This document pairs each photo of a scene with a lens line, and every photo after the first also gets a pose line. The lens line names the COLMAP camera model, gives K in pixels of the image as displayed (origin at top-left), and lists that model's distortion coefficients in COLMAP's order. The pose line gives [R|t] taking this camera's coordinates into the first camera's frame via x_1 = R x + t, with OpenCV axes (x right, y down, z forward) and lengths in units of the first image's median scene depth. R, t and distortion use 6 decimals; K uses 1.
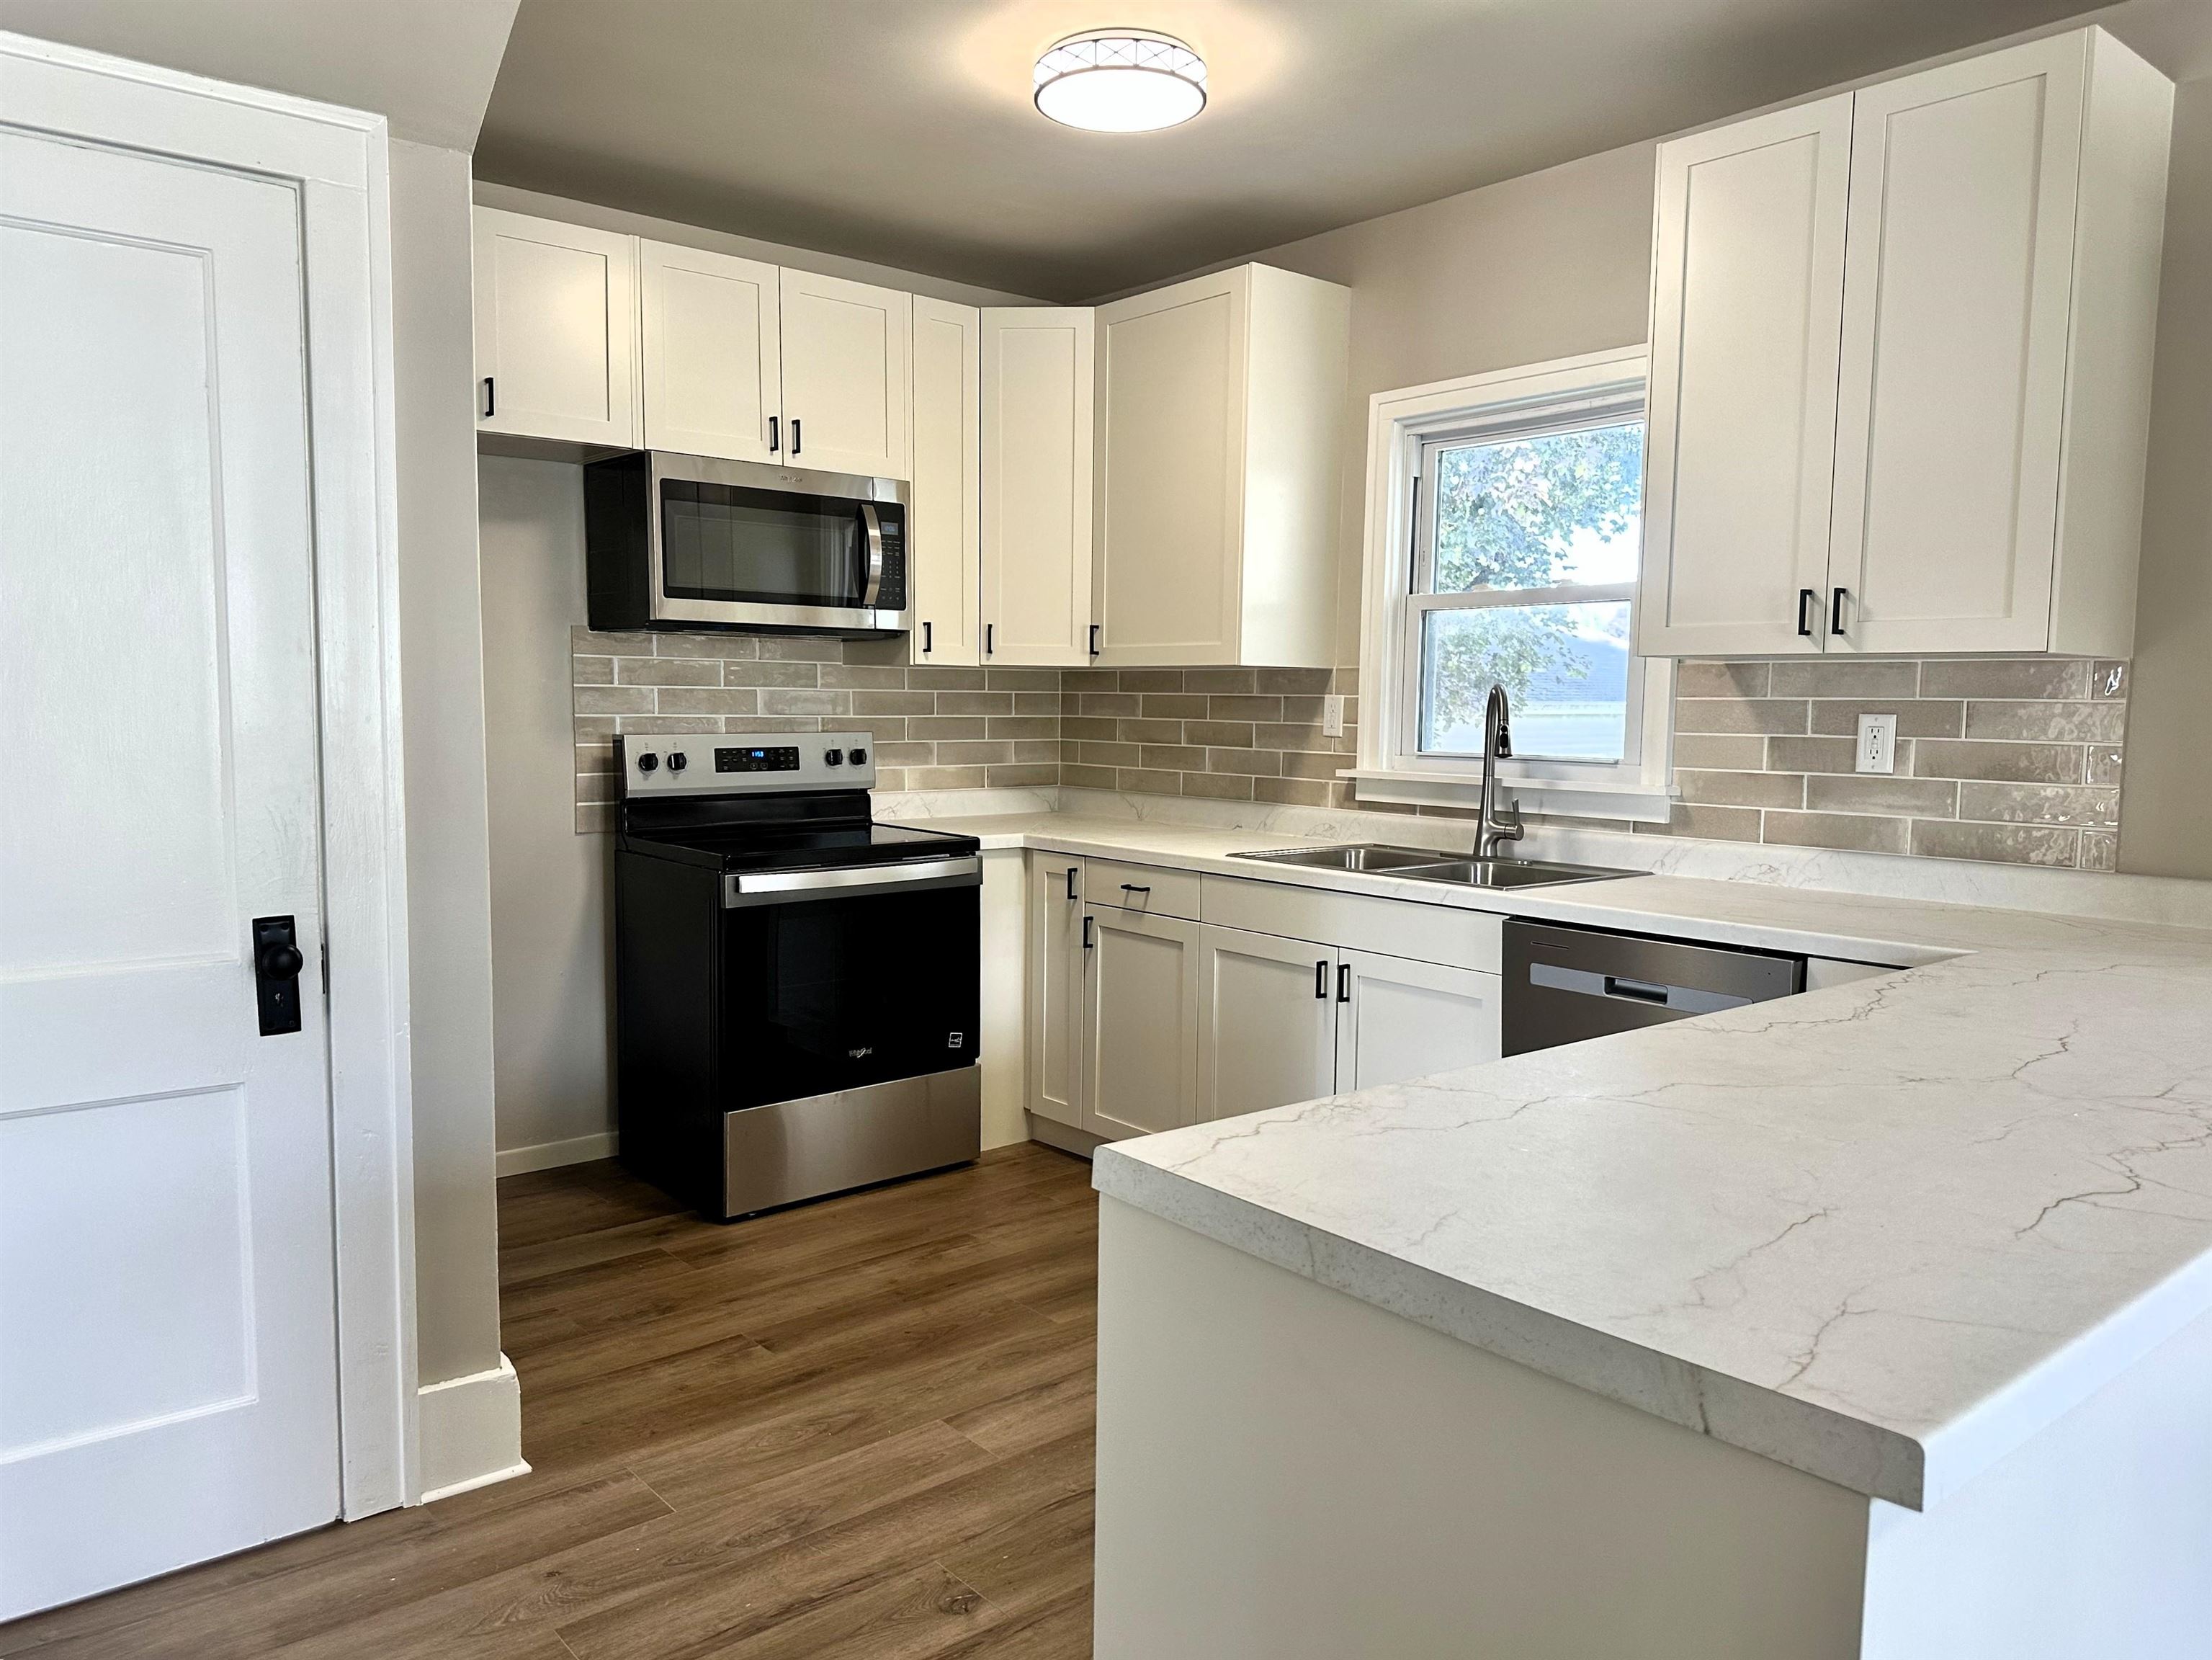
lens RADIAL K [[1614.2, 0, 1075.9], [0, 1614.2, 831.5], [0, 0, 1]] dist [0.250829, -0.404018]
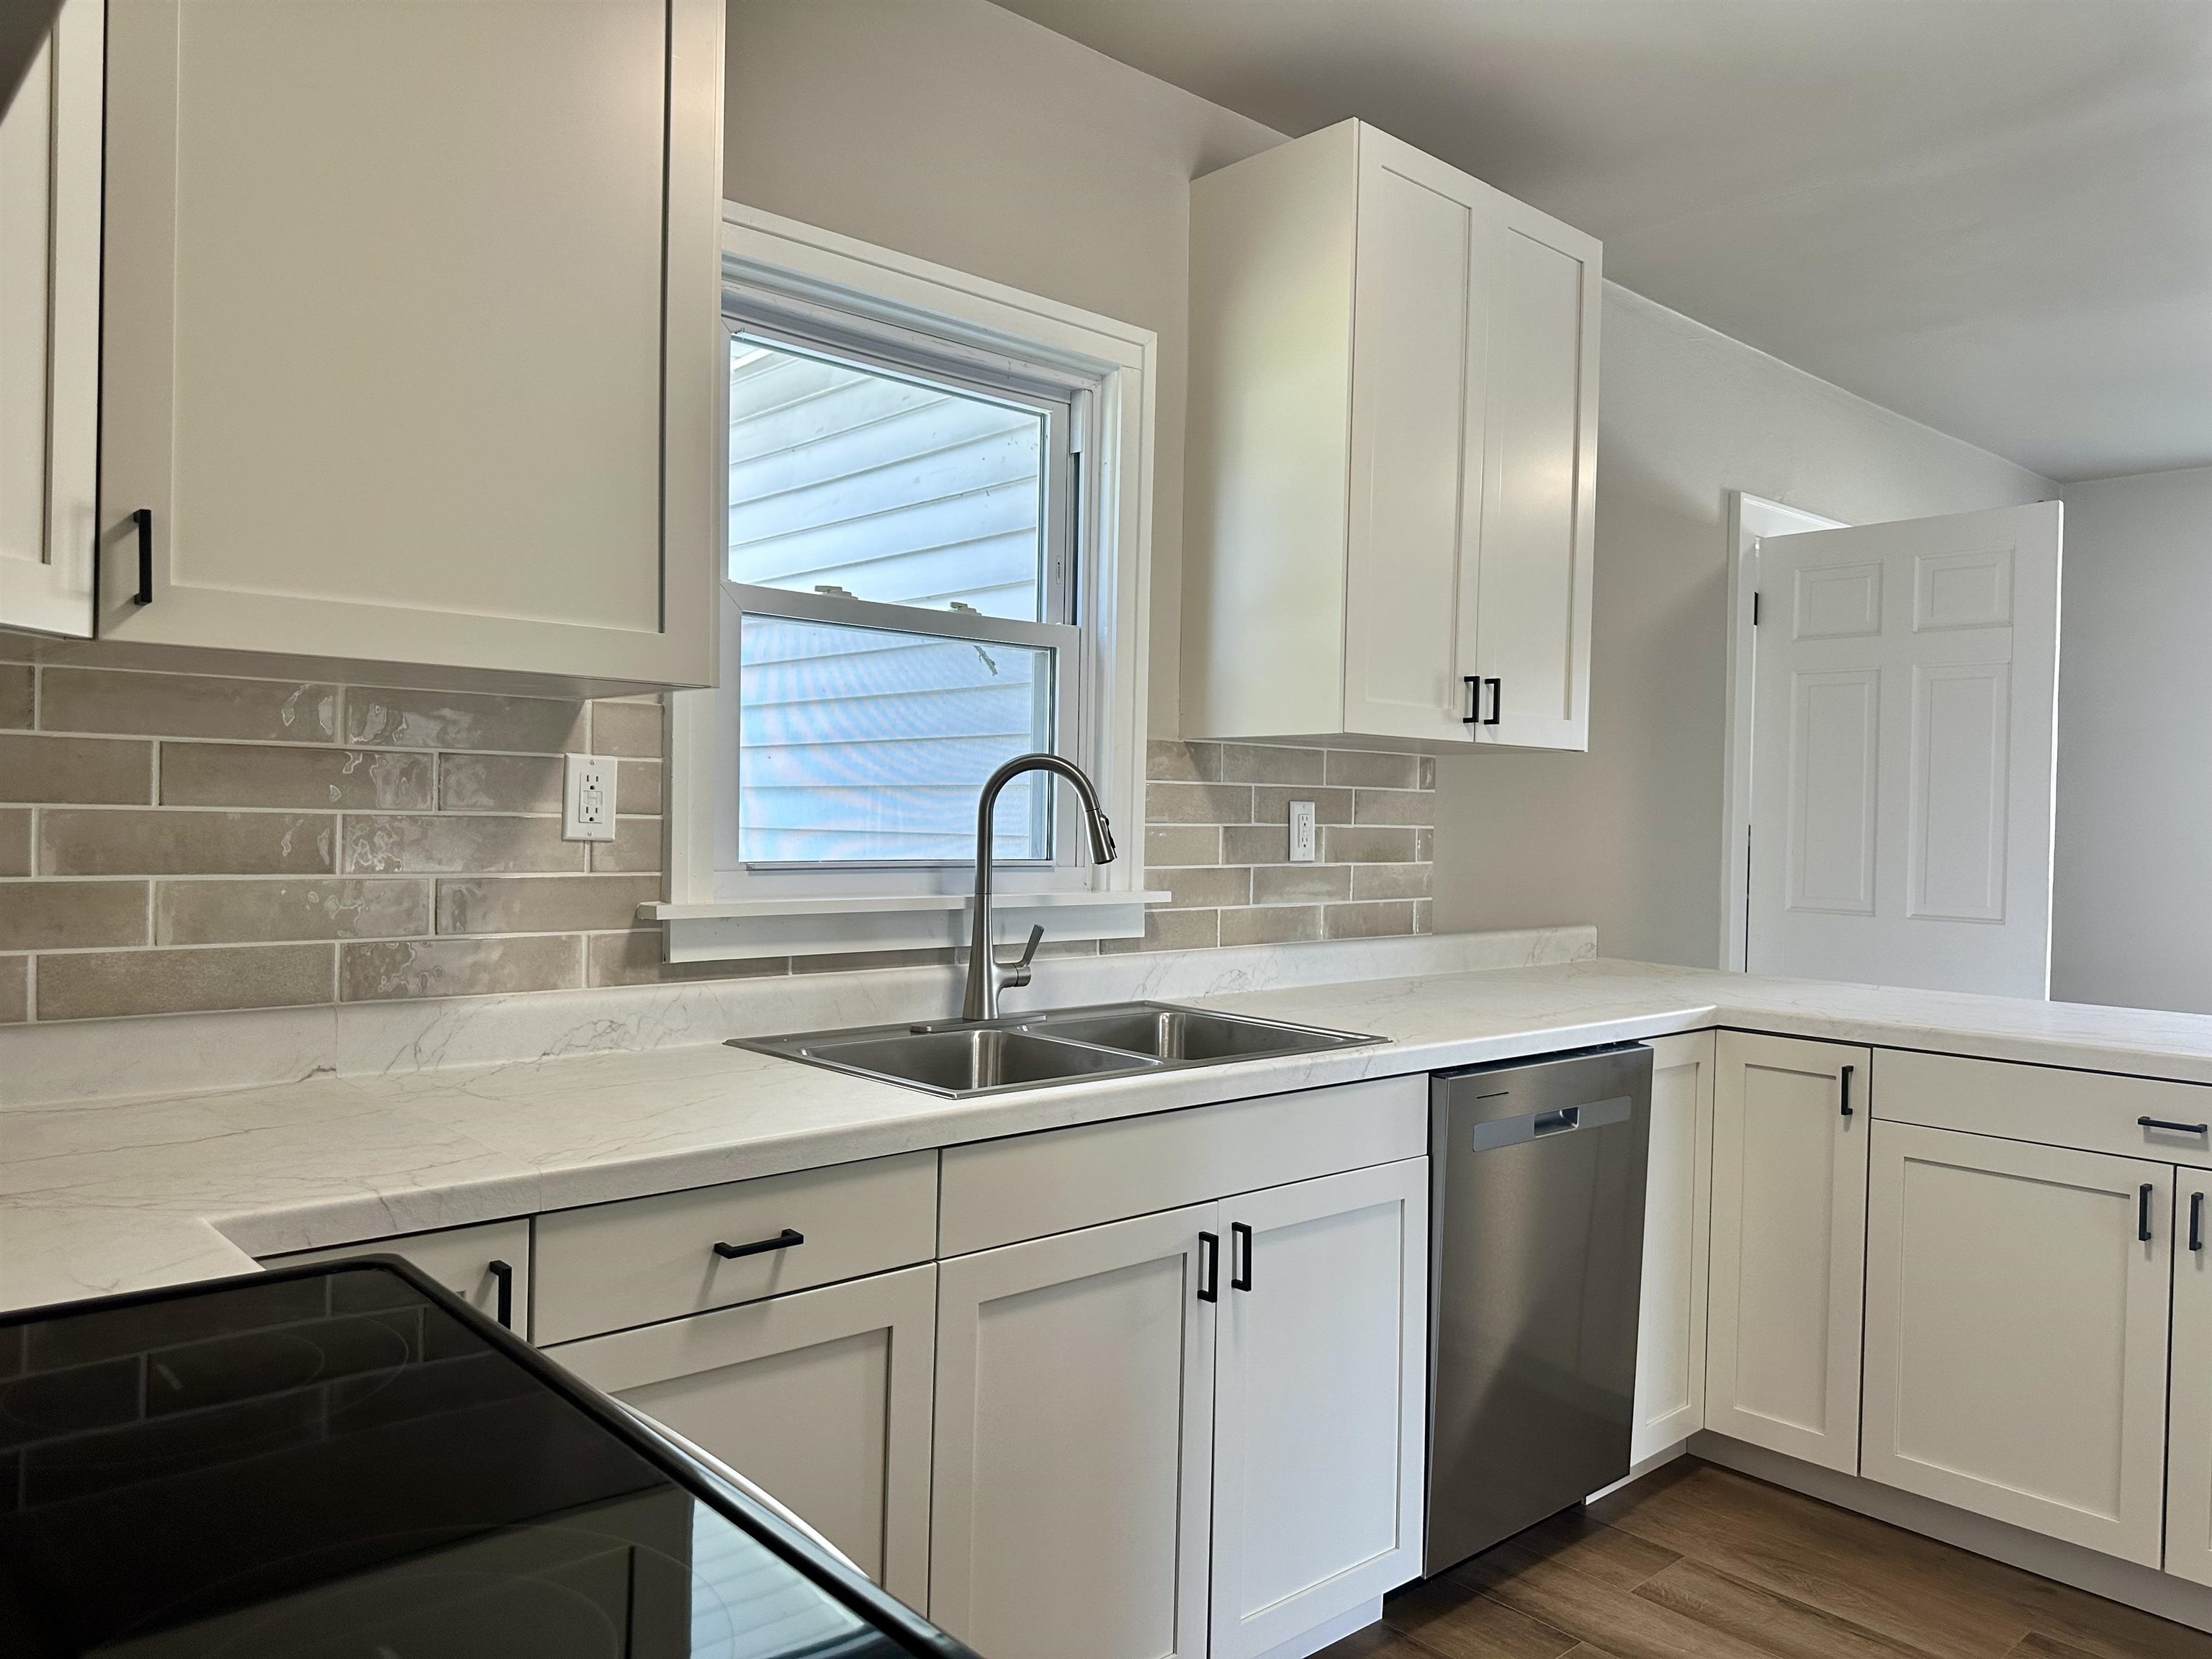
lens RADIAL K [[1564.2, 0, 1108.3], [0, 1564.2, 834.8], [0, 0, 1]] dist [0.071382, -0.101128]
pose [[-0.068081, -0.029213, 0.997252, -0.344040], [0.062909, 0.997456, 0.033514, -0.070608], [-0.995694, 0.065018, -0.066070, 0.937648]]
